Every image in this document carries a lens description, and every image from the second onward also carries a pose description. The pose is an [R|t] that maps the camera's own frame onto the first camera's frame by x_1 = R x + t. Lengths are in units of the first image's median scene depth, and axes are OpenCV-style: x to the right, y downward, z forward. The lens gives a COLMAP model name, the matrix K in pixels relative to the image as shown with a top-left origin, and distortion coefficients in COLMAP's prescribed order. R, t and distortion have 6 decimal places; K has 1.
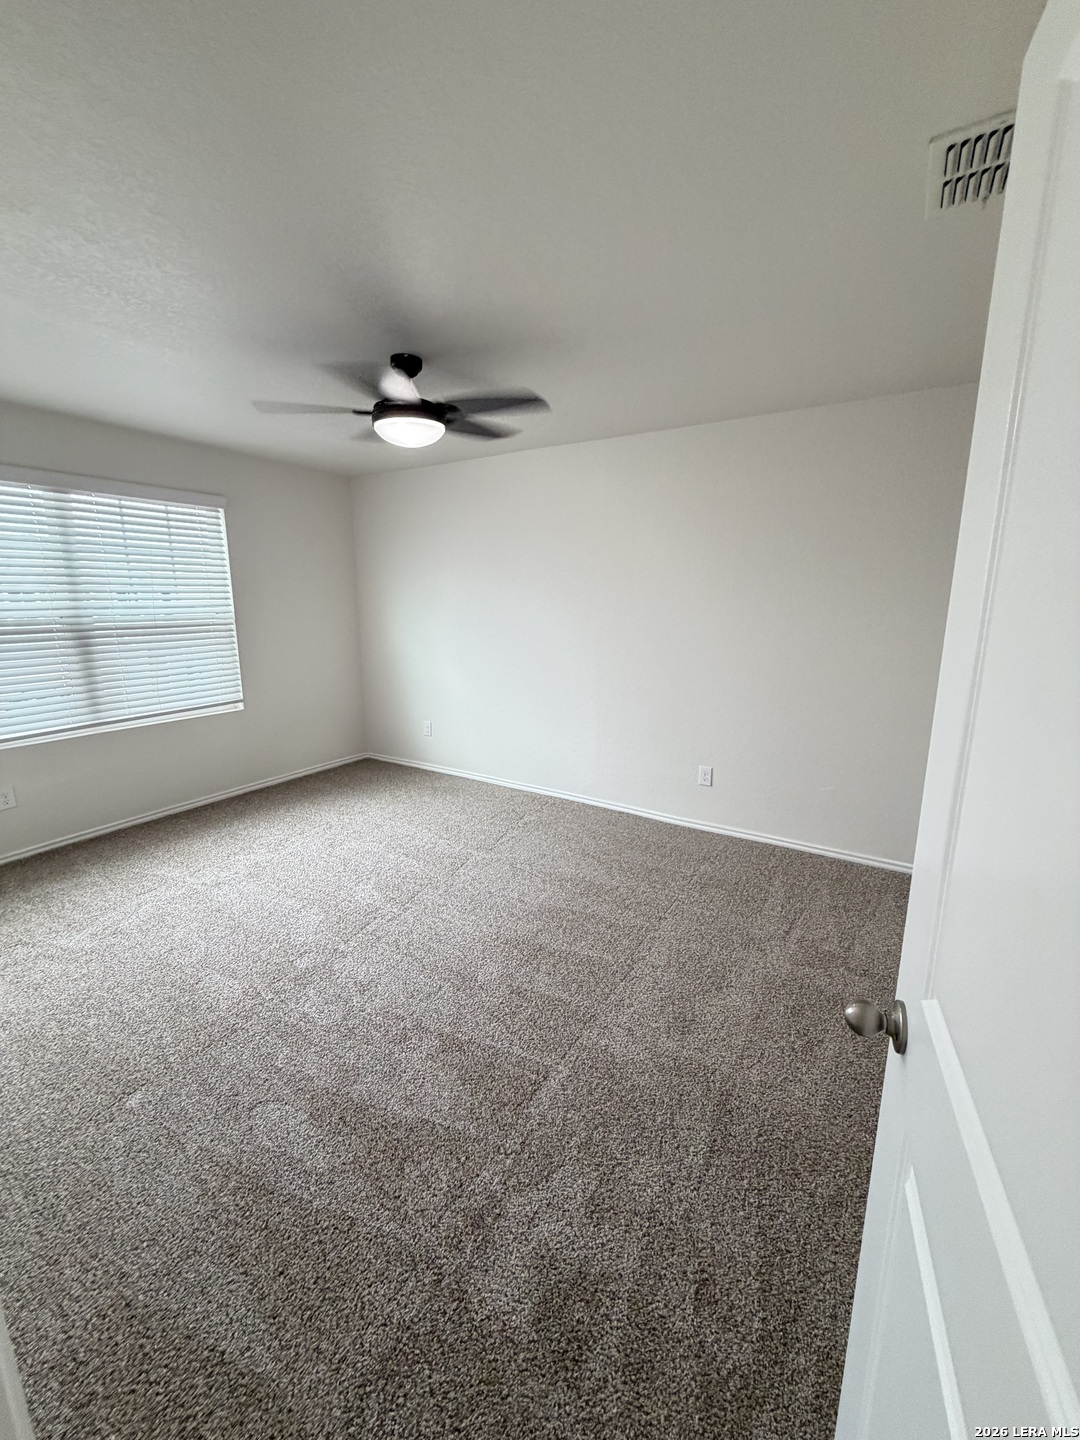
lens RADIAL K [[571.4, 0, 536.6], [0, 571.4, 719.5], [0, 0, 1]] dist [0.002108, -0.000783]
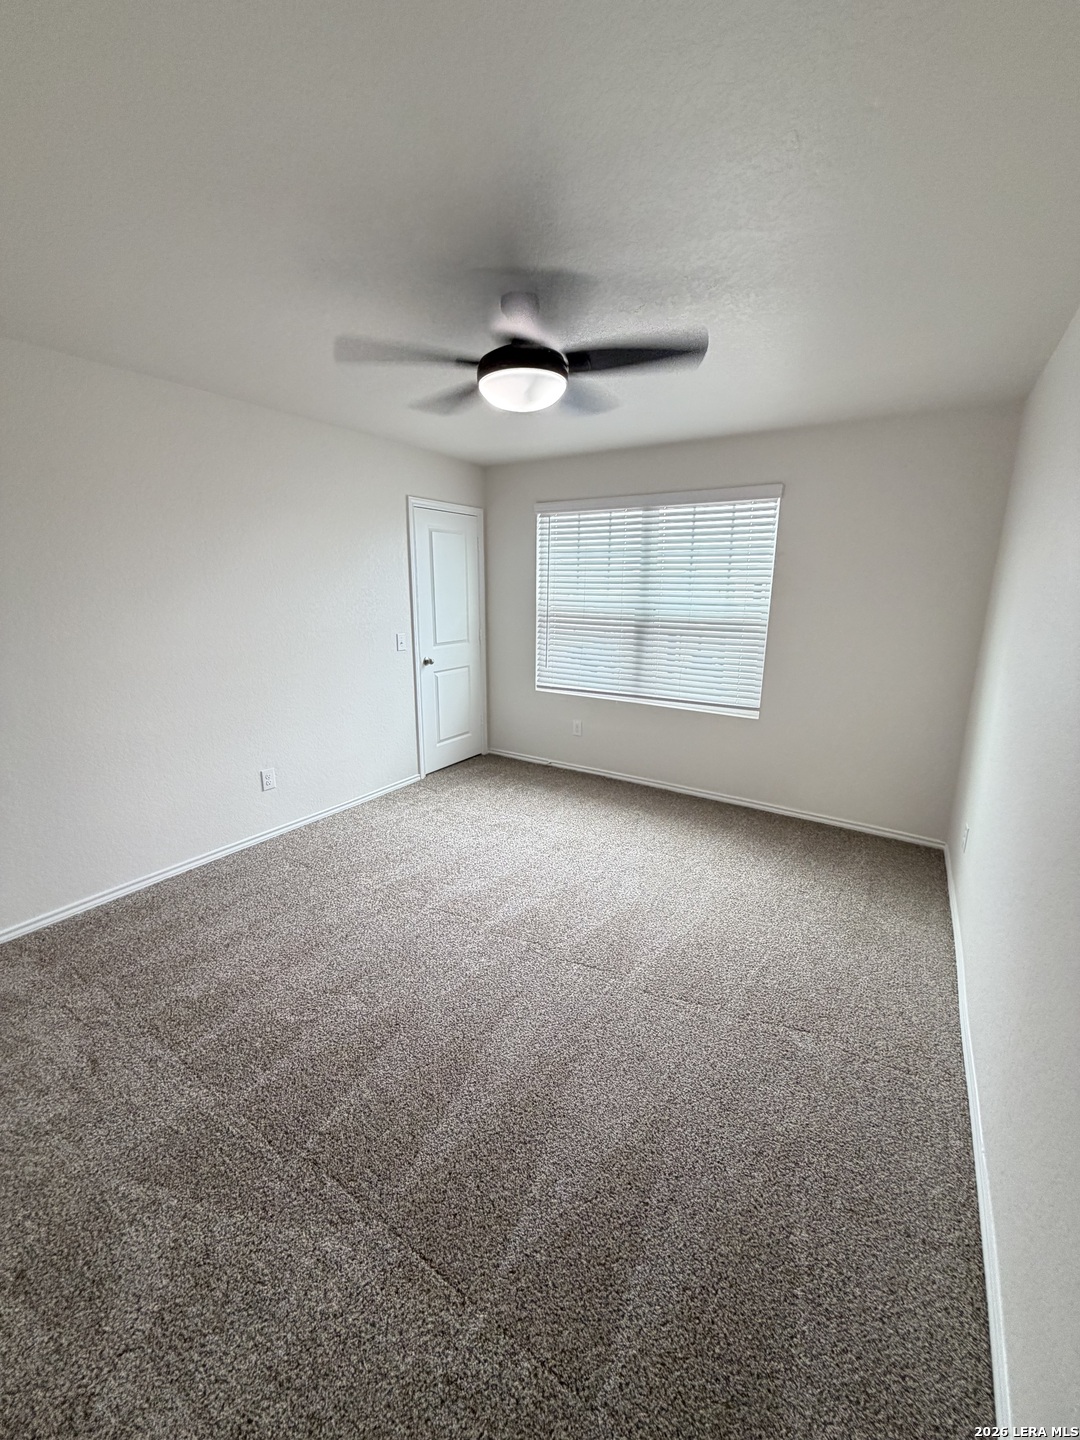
lens RADIAL K [[571.4, 0, 537.1], [0, 571.4, 720.3], [0, 0, 1]] dist [0.002108, -0.000783]
pose [[-0.023620, 0.216993, -0.975887, 0.435274], [-0.227403, 0.949404, 0.216609, -0.151304], [0.973514, 0.227036, 0.026920, 0.718633]]
